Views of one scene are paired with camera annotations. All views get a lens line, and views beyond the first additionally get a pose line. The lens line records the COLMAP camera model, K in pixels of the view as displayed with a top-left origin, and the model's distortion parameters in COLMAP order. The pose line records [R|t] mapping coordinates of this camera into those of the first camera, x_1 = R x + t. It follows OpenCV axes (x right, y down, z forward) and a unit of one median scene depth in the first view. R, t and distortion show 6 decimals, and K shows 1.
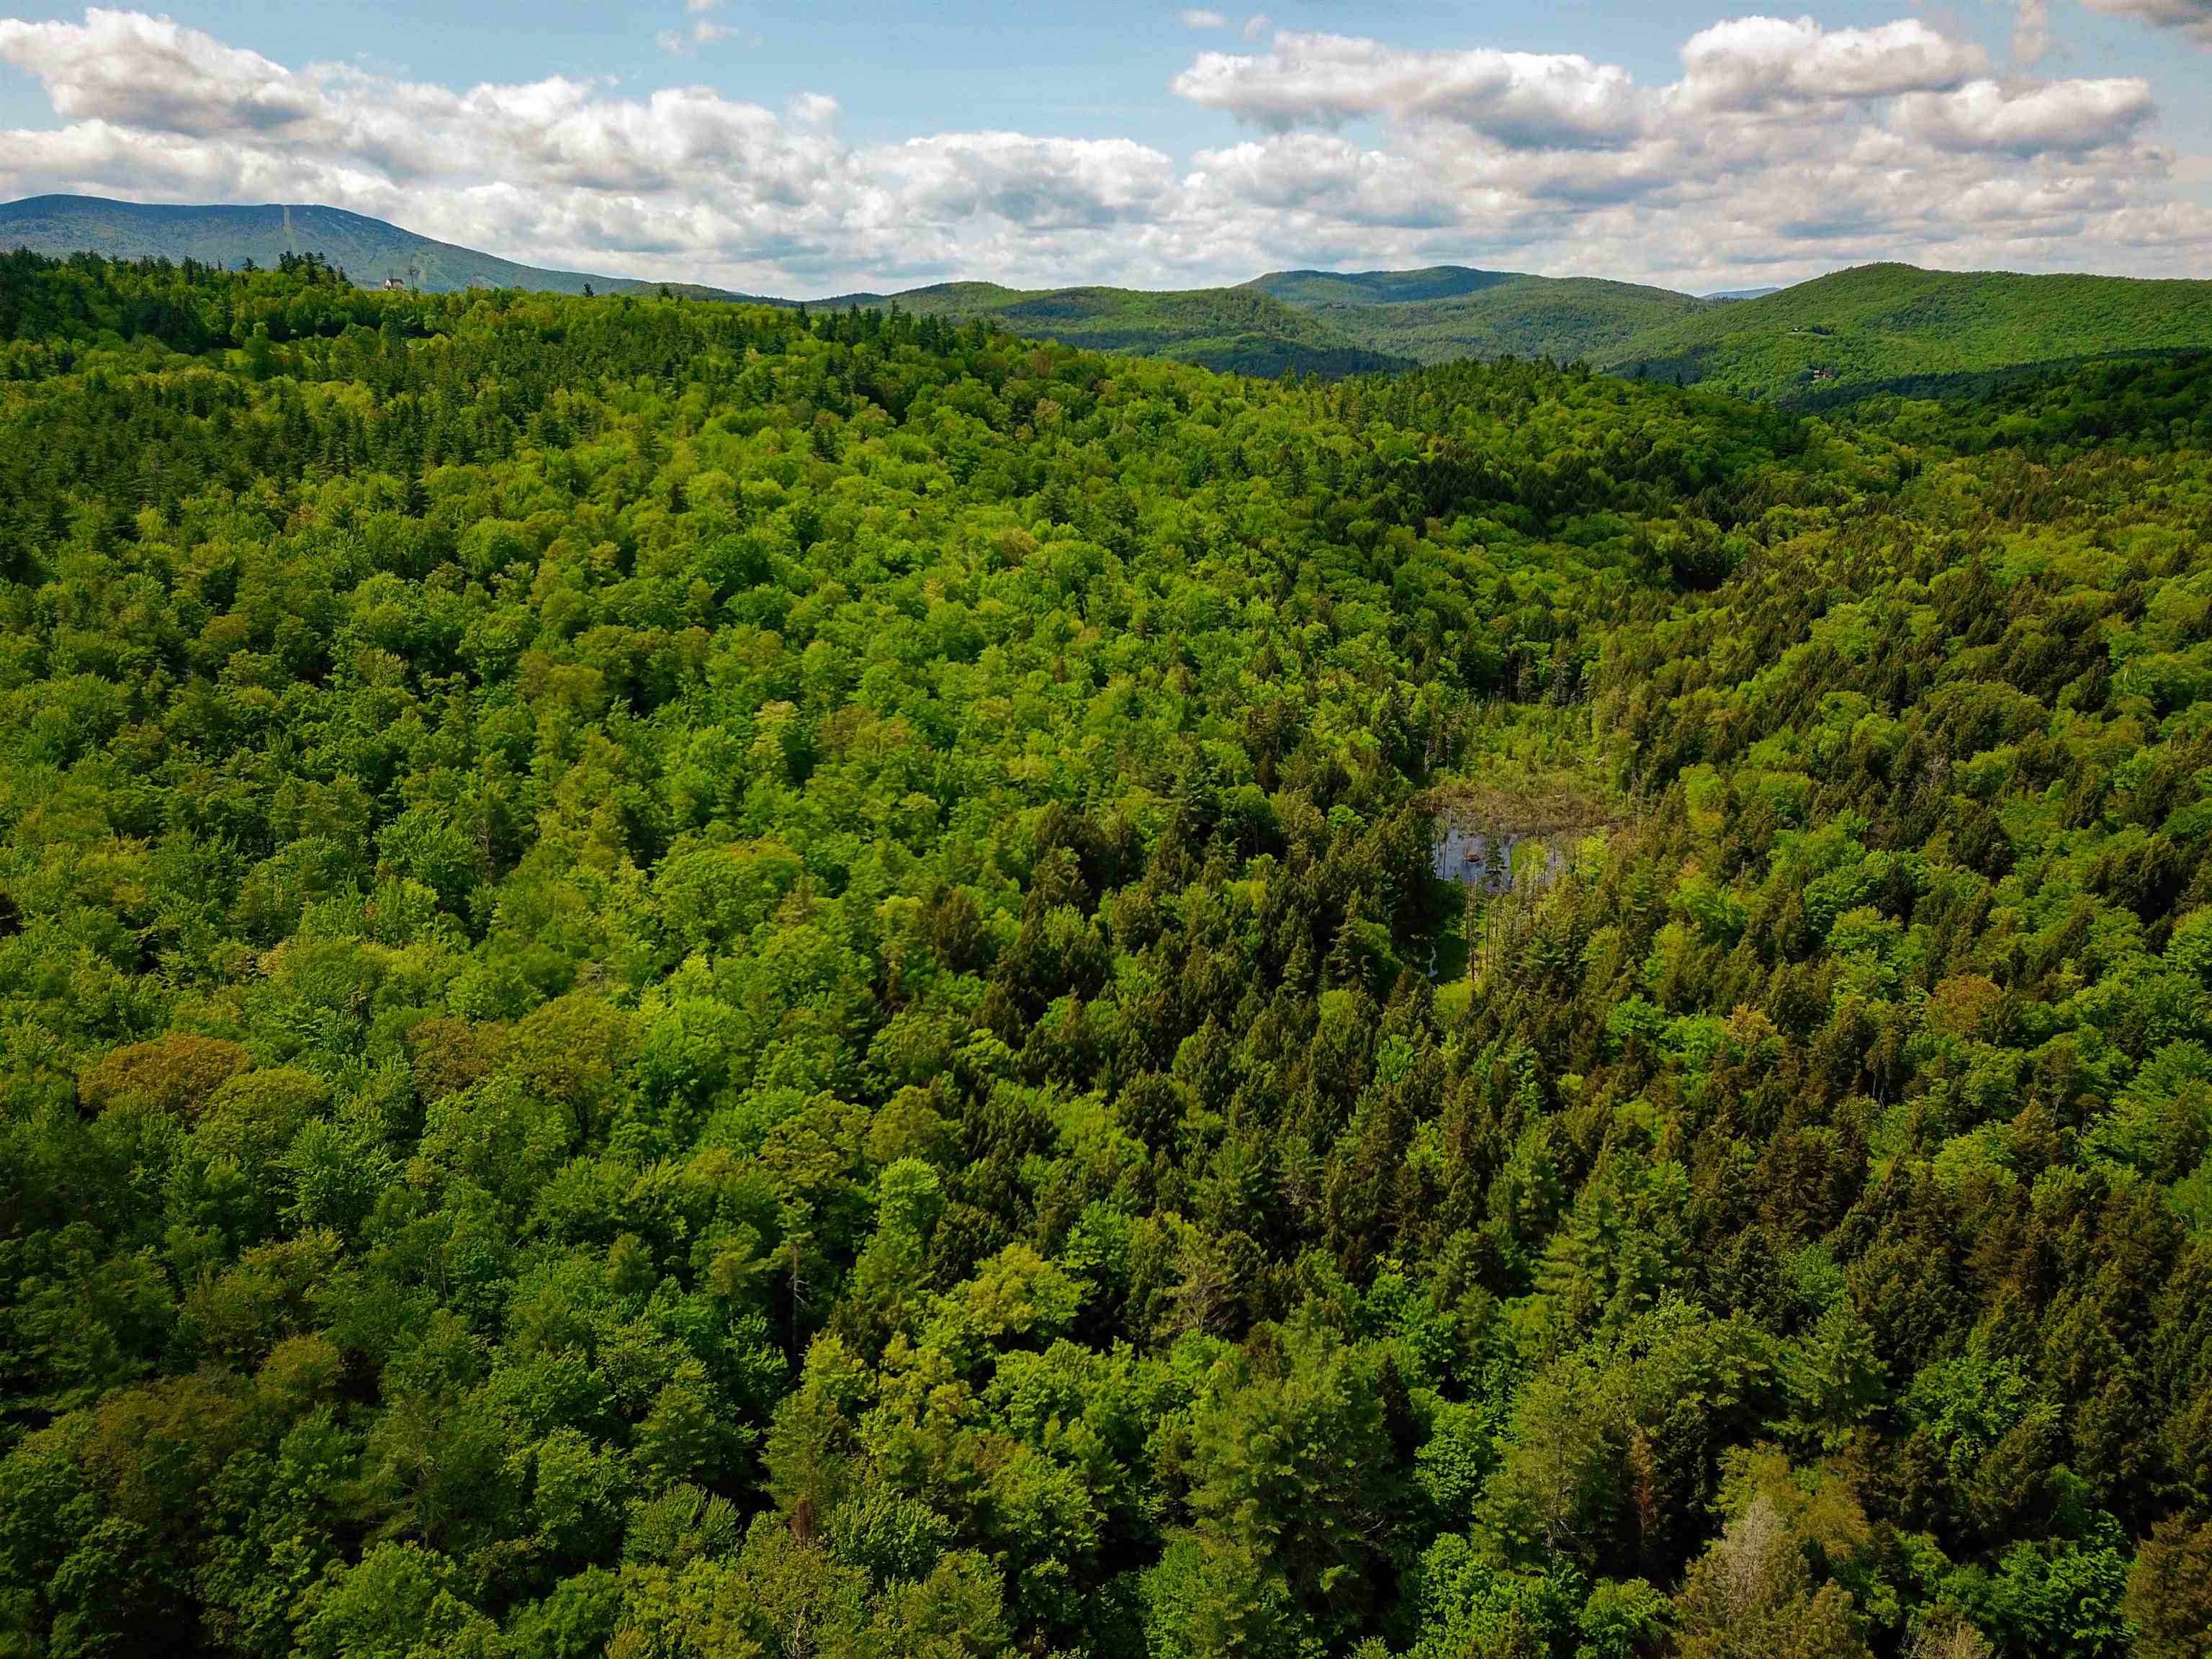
lens RADIAL K [[1682.1, 0, 1106.0], [0, 1682.1, 829.5], [0, 0, 1]] dist [0.014399, -0.008157]
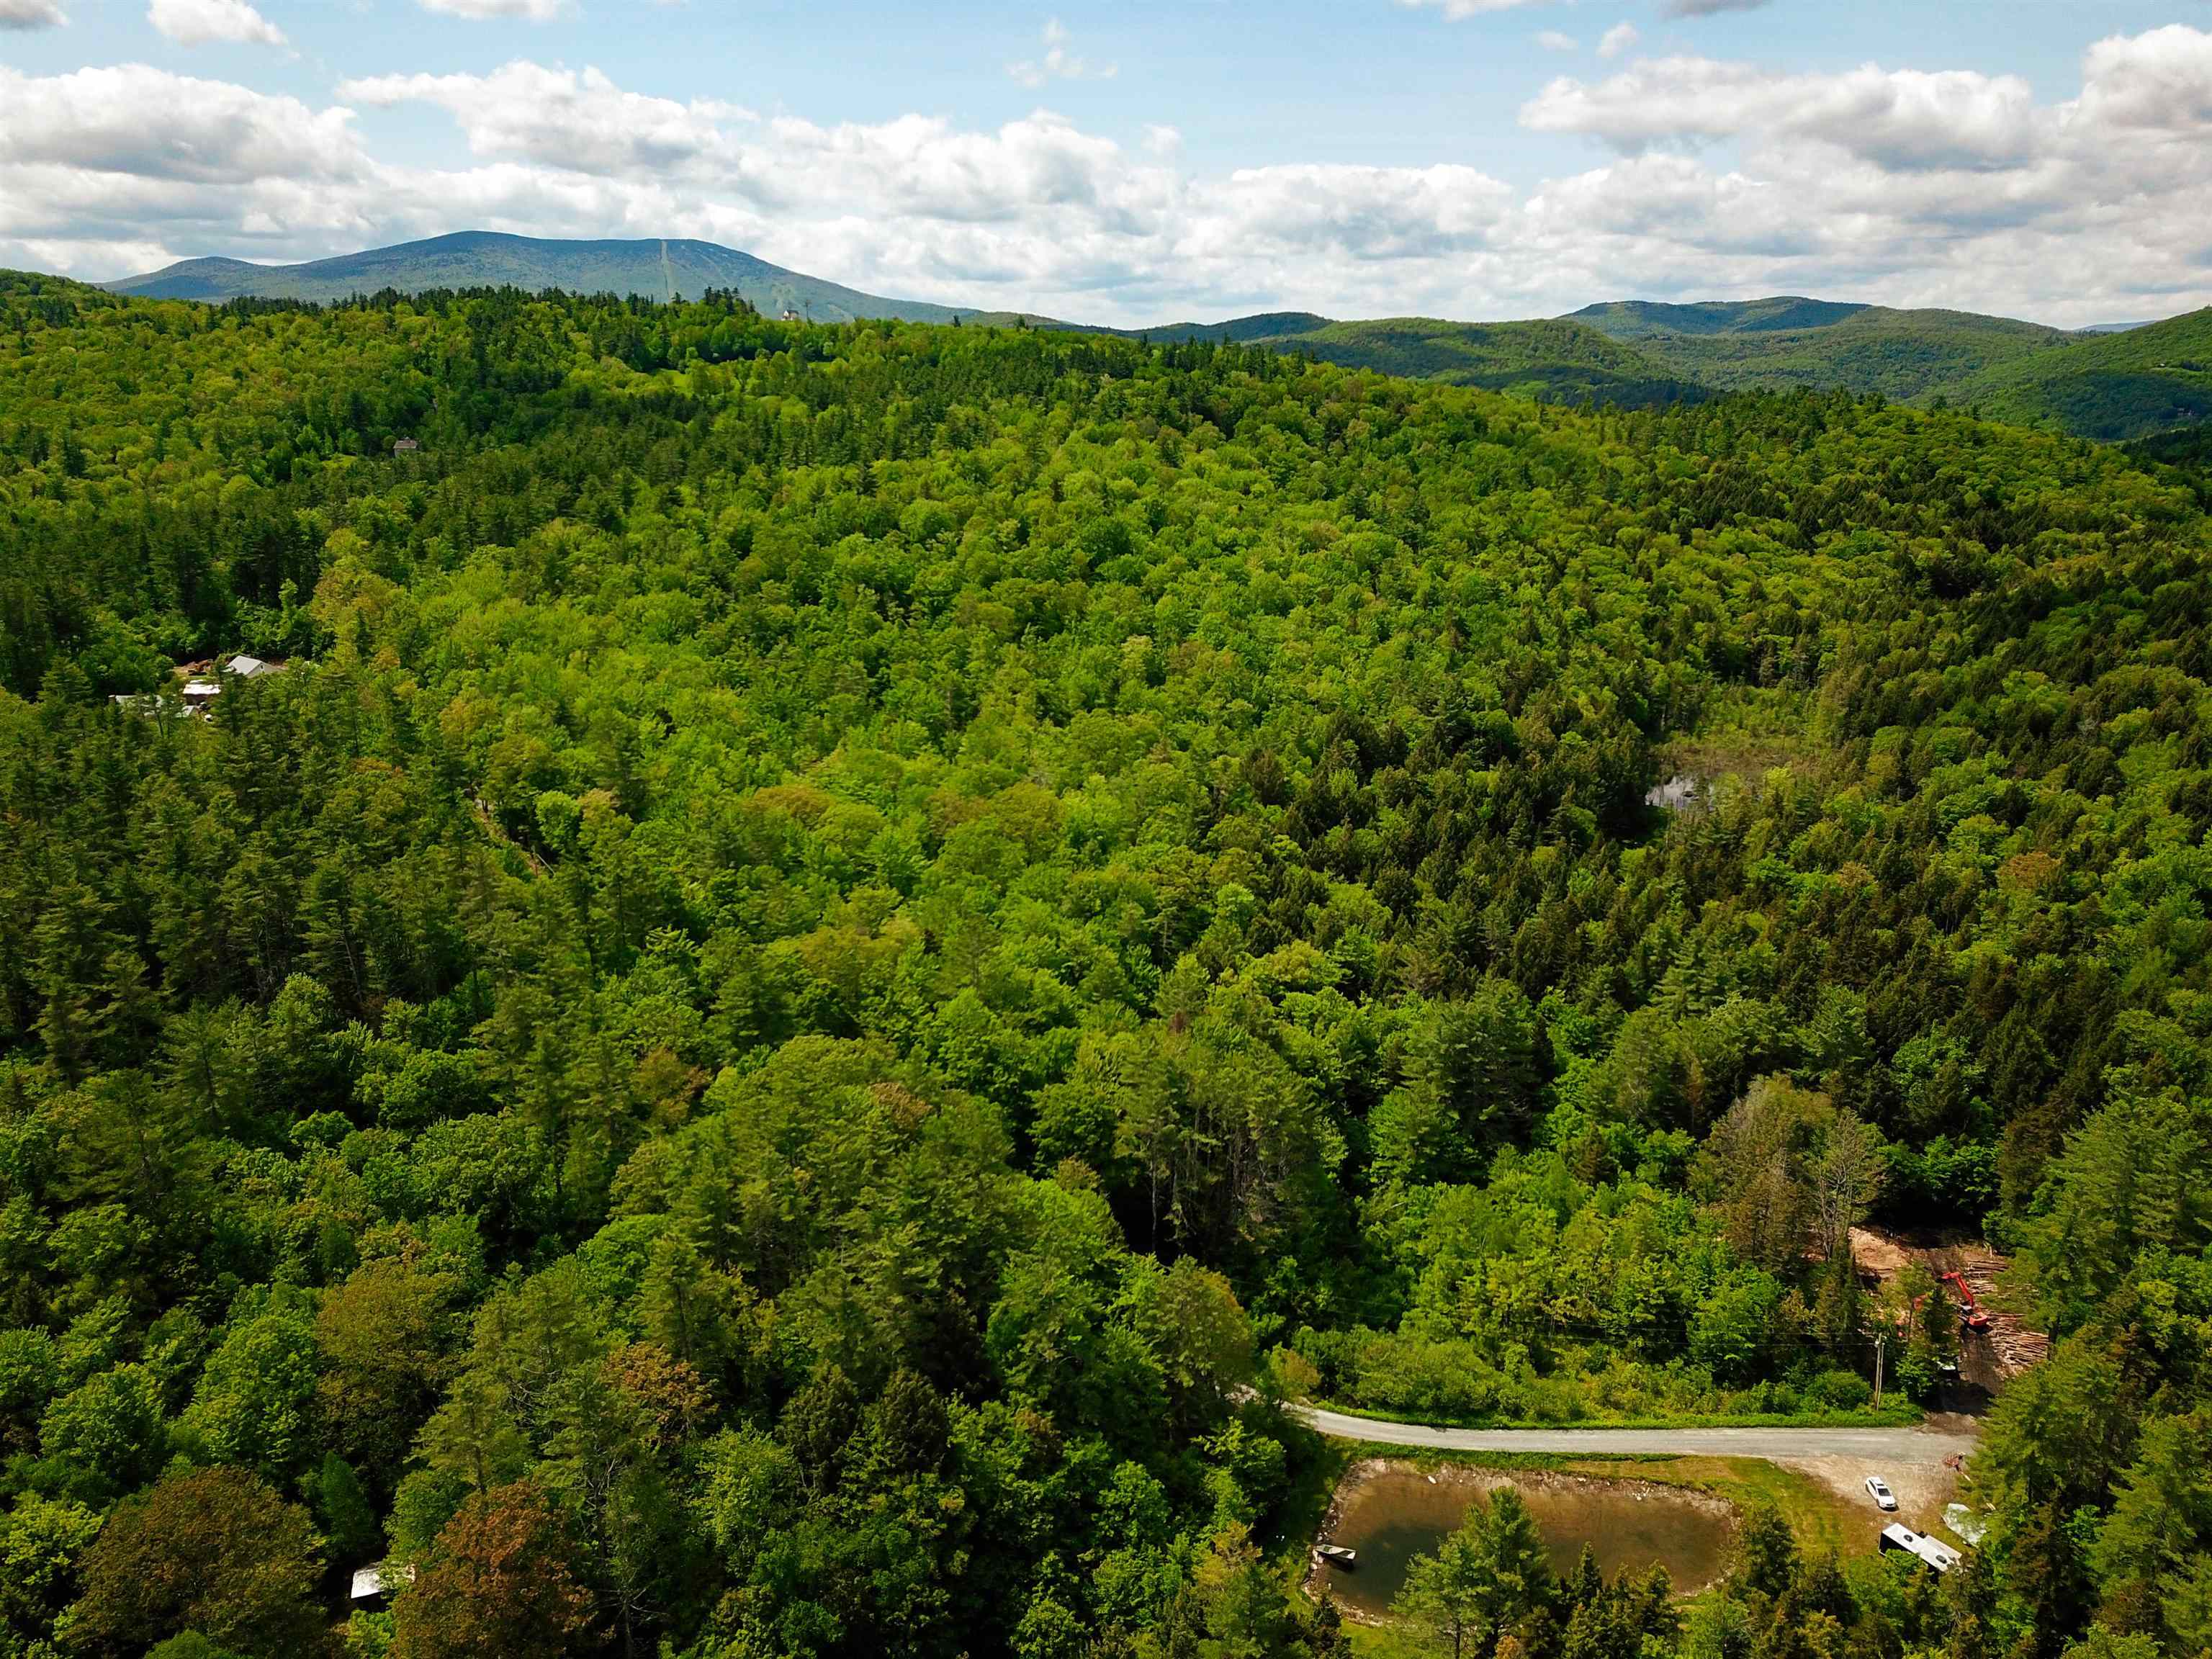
lens RADIAL K [[1694.7, 0, 1106.0], [0, 1694.7, 829.5], [0, 0, 1]] dist [0.019636, -0.010872]
pose [[0.983833, 0.056438, -0.169965, 0.011782], [-0.059465, 0.998149, -0.012772, 0.070634], [0.168929, 0.022672, 0.985367, -0.236821]]
